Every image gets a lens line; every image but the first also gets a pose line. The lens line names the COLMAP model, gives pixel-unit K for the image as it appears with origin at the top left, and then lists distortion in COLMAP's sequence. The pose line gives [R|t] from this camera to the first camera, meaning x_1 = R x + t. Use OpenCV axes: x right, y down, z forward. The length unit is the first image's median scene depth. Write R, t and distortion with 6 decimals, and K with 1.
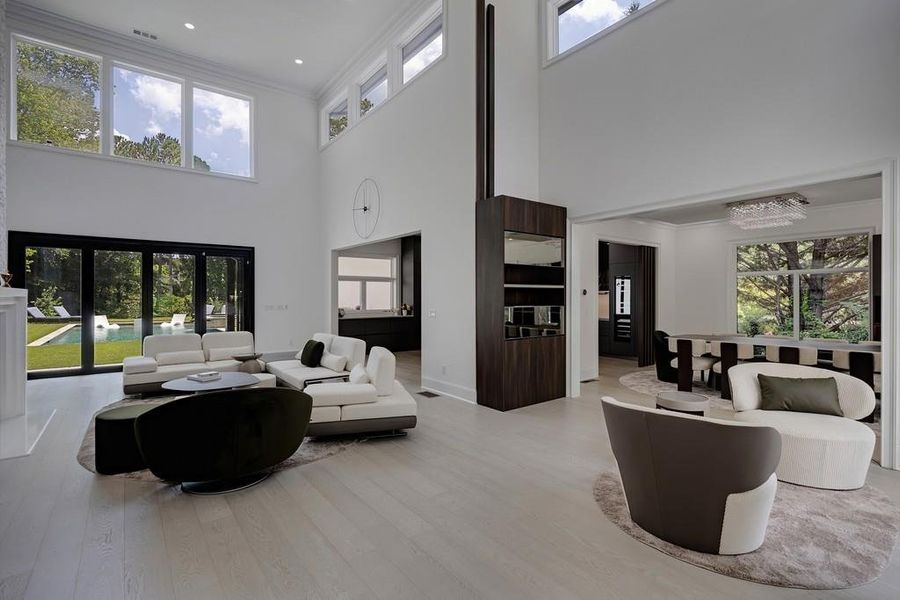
lens RADIAL K [[413.5, 0, 446.5], [0, 413.5, 299.9], [0, 0, 1]] dist [-0.002055, -0.000160]
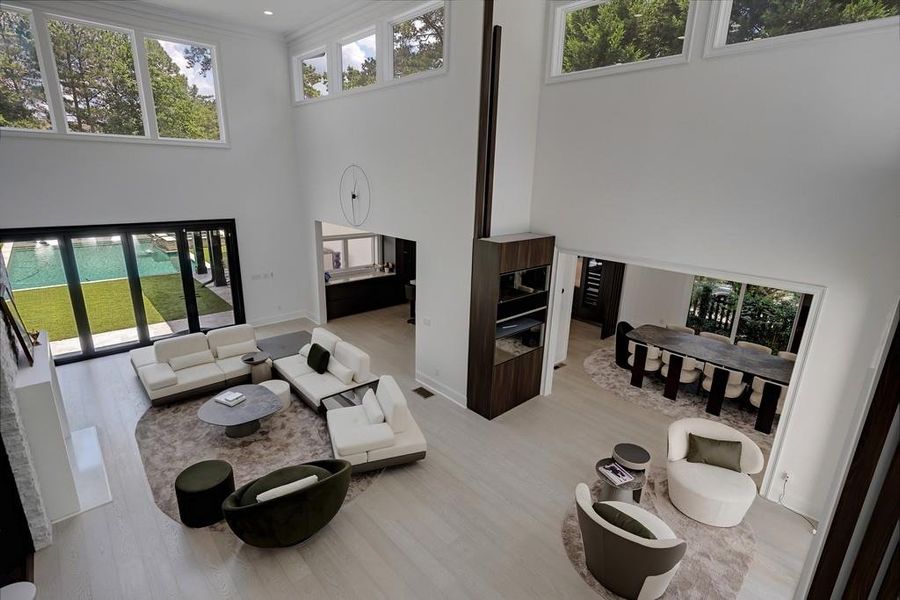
lens RADIAL K [[423.8, 0, 444.7], [0, 423.8, 299.1], [0, 0, 1]] dist [0.002152, -0.001520]
pose [[0.996374, 0.002320, 0.085048, -0.082632], [-0.025595, 0.961494, 0.273632, -0.333842], [-0.081139, -0.274817, 0.958067, -0.069434]]
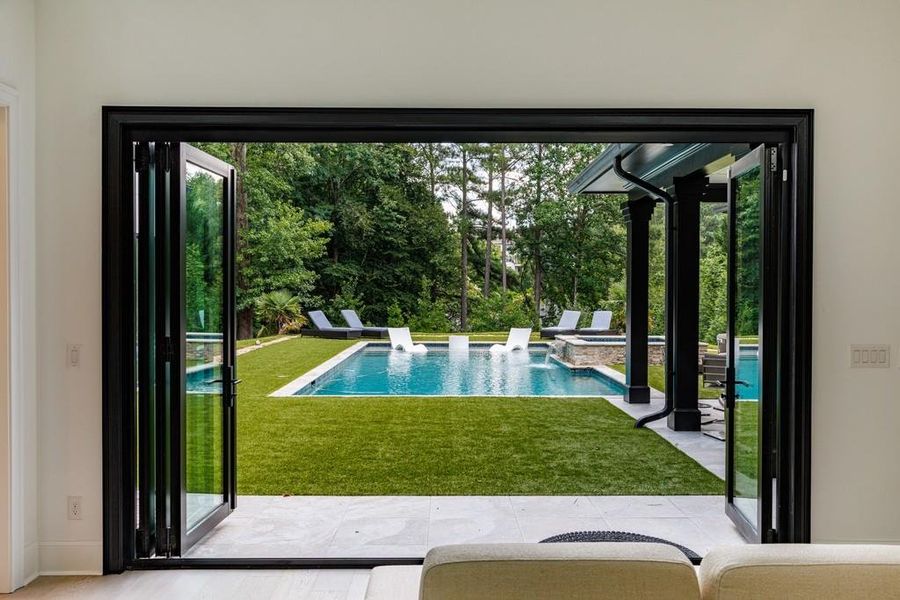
lens RADIAL K [[783.5, 0, 453.6], [0, 783.5, 300.0], [0, 0, 1]] dist [0.002196, -0.000318]
pose [[0.796242, 0.006327, -0.604945, -0.510179], [-0.003784, 0.999978, 0.005478, -0.021878], [0.604966, -0.002073, 0.796249, 0.723366]]
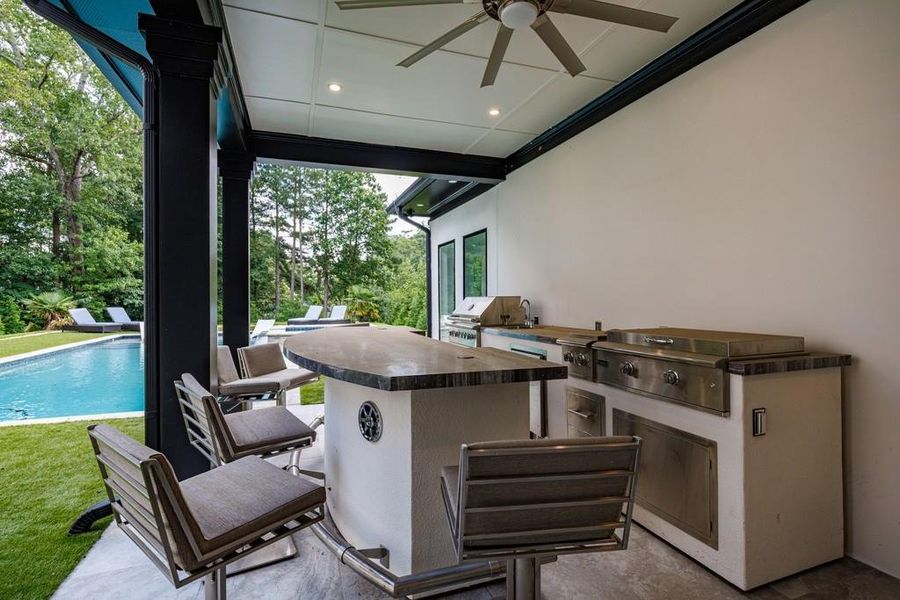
lens RADIAL K [[427.4, 0, 445.0], [0, 427.4, 298.0], [0, 0, 1]] dist [-0.002147, -0.000148]
pose [[0.949550, -0.003921, -0.313592, -0.662983], [0.003027, 0.999990, -0.003338, 0.012021], [0.313602, 0.002220, 0.949552, 1.829486]]
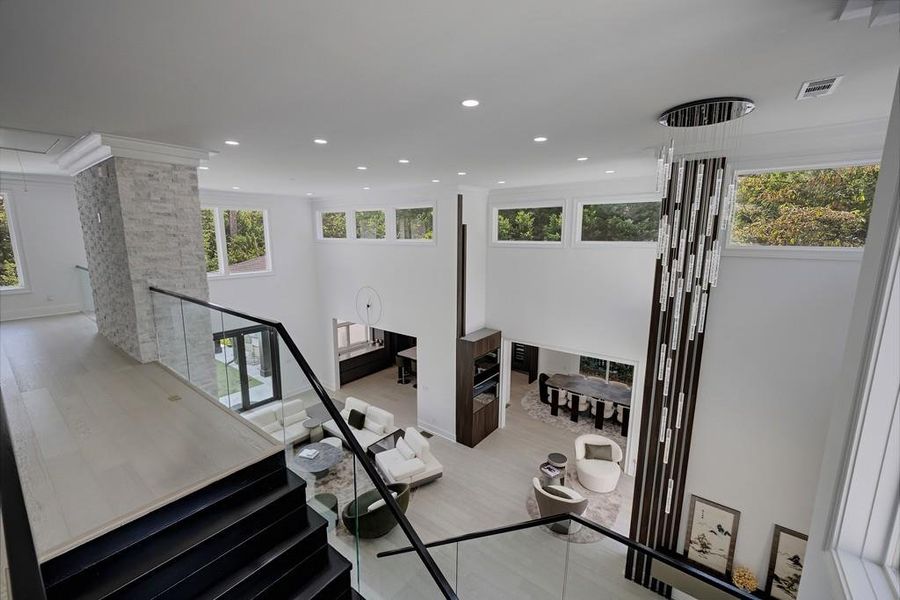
lens RADIAL K [[365.8, 0, 444.1], [0, 365.8, 296.4], [0, 0, 1]] dist [0.000844, -0.000121]
pose [[0.968385, -0.038207, 0.246516, -0.319878], [-0.001513, 0.987283, 0.158963, -0.584184], [-0.249454, -0.154310, 0.956013, -0.419744]]
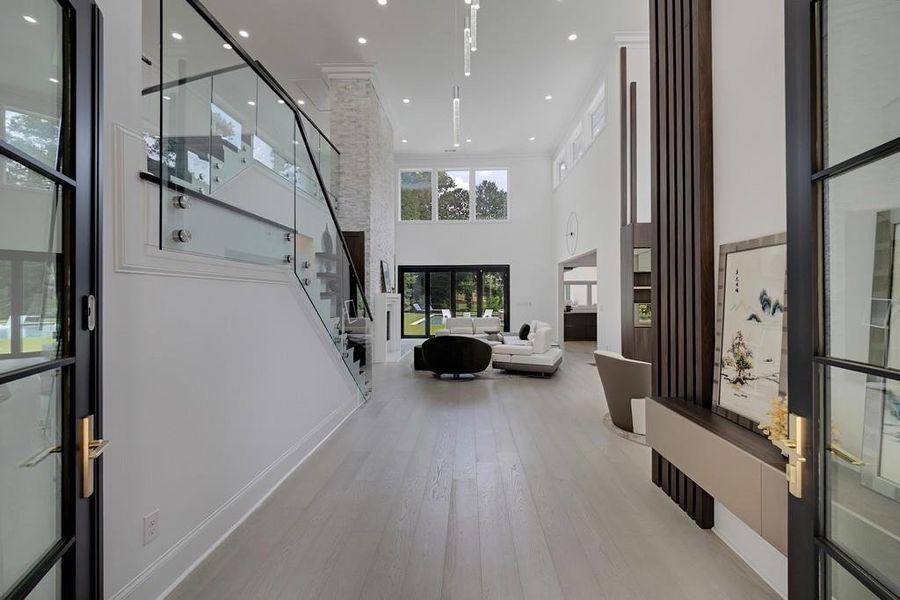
lens RADIAL K [[377.1, 0, 457.8], [0, 377.1, 299.7], [0, 0, 1]] dist [-0.001769, -0.000152]
pose [[0.770727, 0.000269, -0.637166, 0.401456], [-0.001605, 0.999998, -0.001520, 0.007014], [0.637164, 0.002195, 0.770725, -0.288706]]
